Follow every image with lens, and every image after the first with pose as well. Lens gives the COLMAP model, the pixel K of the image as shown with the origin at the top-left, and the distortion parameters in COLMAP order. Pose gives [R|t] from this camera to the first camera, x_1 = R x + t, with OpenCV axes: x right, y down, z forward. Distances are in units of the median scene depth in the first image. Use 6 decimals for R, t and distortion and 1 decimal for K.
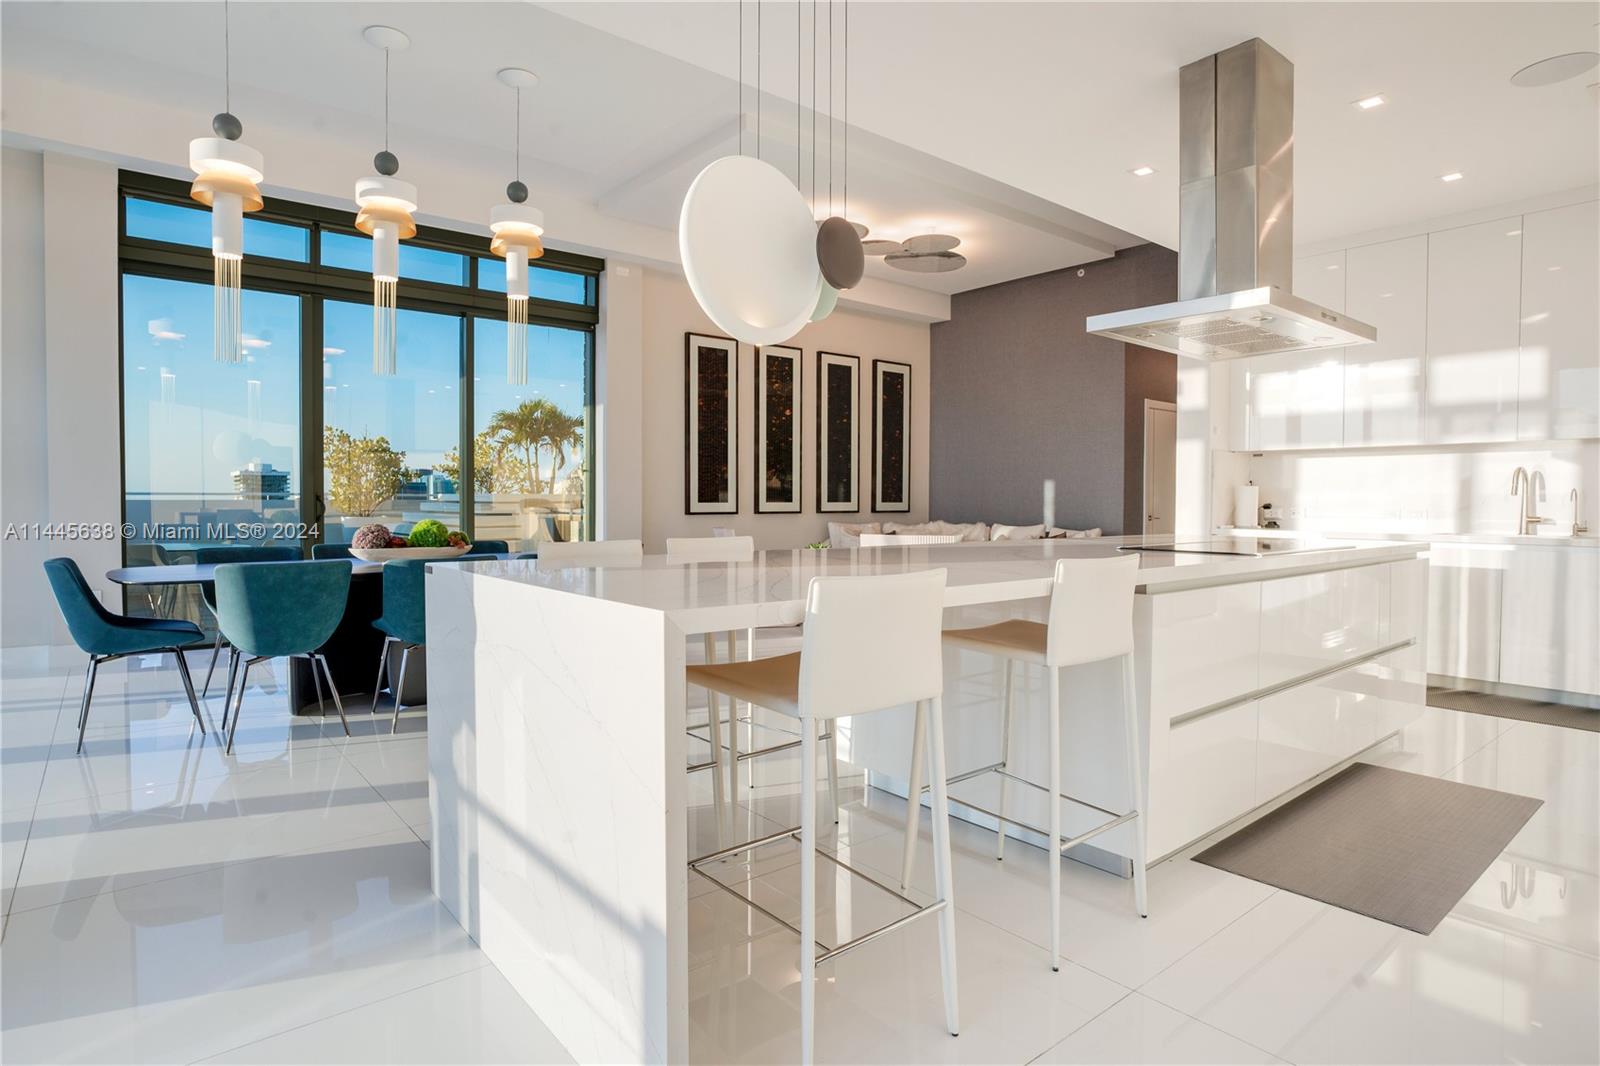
lens RADIAL K [[856.9, 0, 800.0], [0, 856.9, 533.0], [0, 0, 1]] dist [-0.002514, 0.037476]
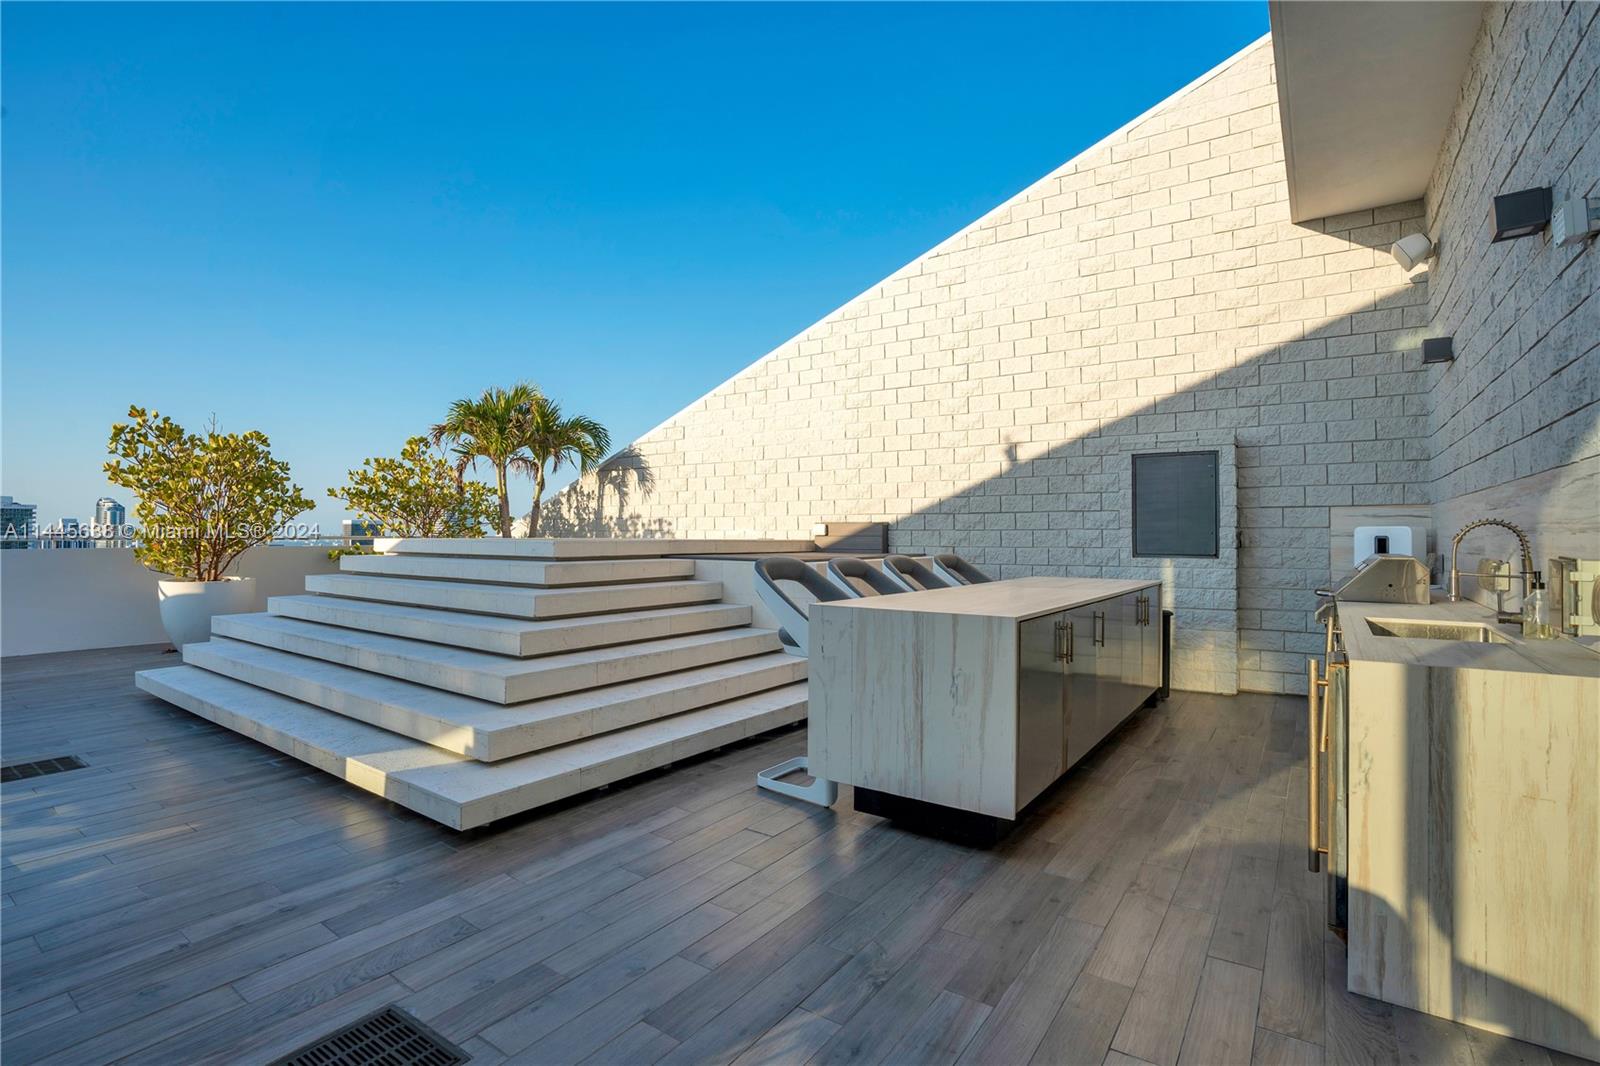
lens RADIAL K [[749.3, 0, 809.4], [0, 749.3, 536.8], [0, 0, 1]] dist [-0.054687, 0.024356]
pose [[0.961586, 0.004461, 0.274467, -0.513241], [0.006079, 0.999277, -0.037542, -0.050531], [-0.274436, 0.037768, 0.960863, 0.866055]]
